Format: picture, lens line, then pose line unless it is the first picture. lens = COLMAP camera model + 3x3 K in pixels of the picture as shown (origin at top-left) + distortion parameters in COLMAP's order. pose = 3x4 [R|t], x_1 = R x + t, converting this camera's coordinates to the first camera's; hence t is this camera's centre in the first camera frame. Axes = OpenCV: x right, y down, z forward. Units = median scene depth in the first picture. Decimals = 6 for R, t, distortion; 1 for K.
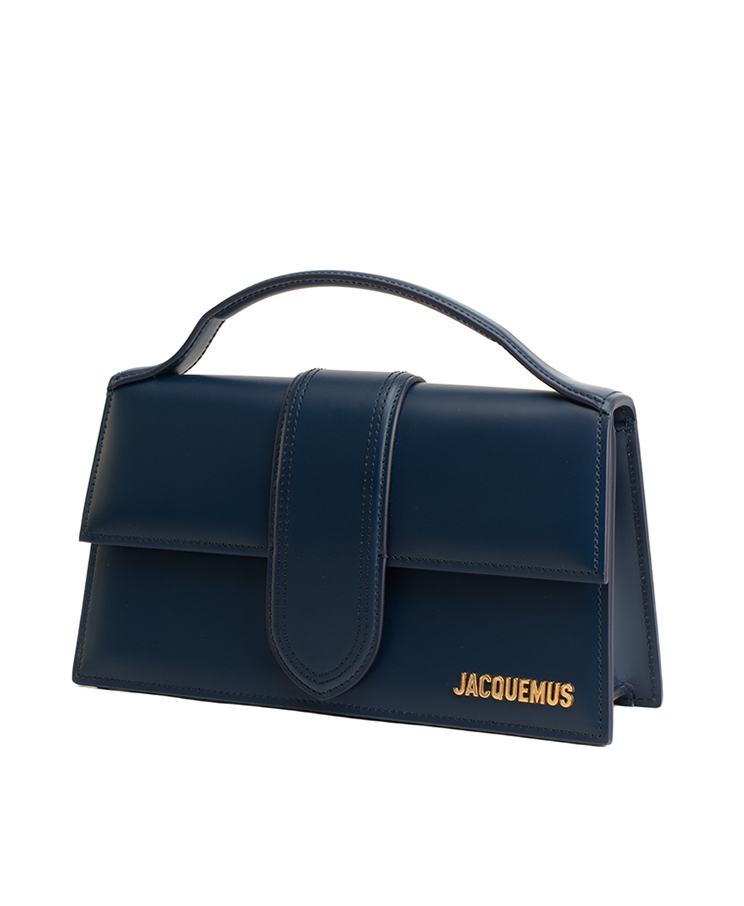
lens RADIAL K [[2107.8, 0, 372.9], [0, 2107.8, 456.2], [0, 0, 1]] dist [-0.191389, 0.000000]
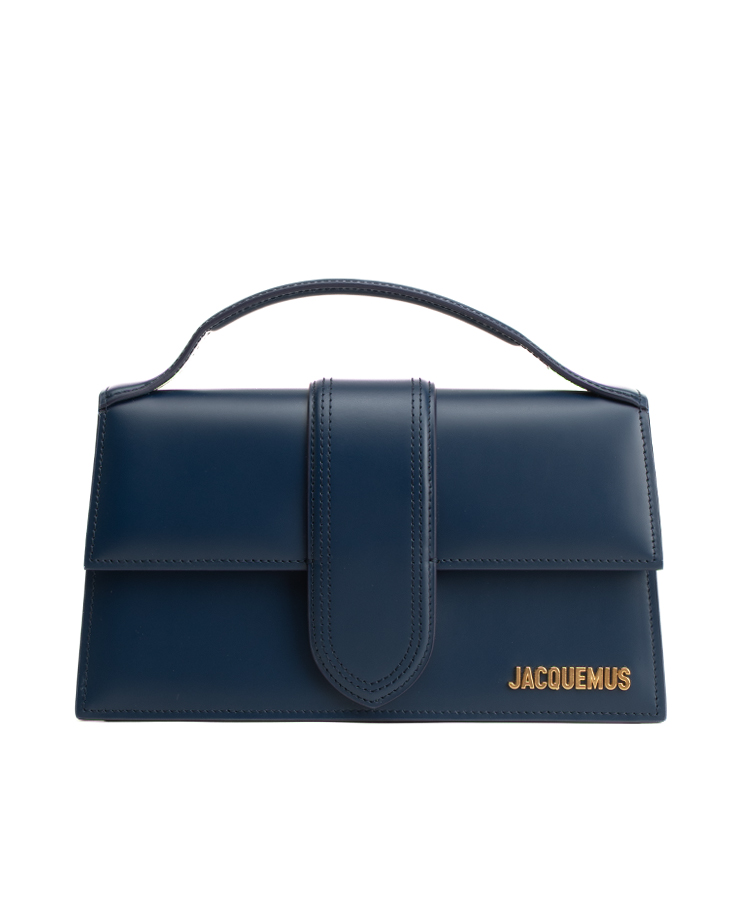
lens RADIAL K [[2107.8, 0, 319.7], [0, 2107.8, 487.2], [0, 0, 1]] dist [-0.191389, 0.000000]
pose [[0.930020, -0.064128, 0.361871, -0.415970], [0.053843, 0.997809, 0.038444, -0.029978], [-0.363544, -0.016269, 0.931435, 0.075837]]
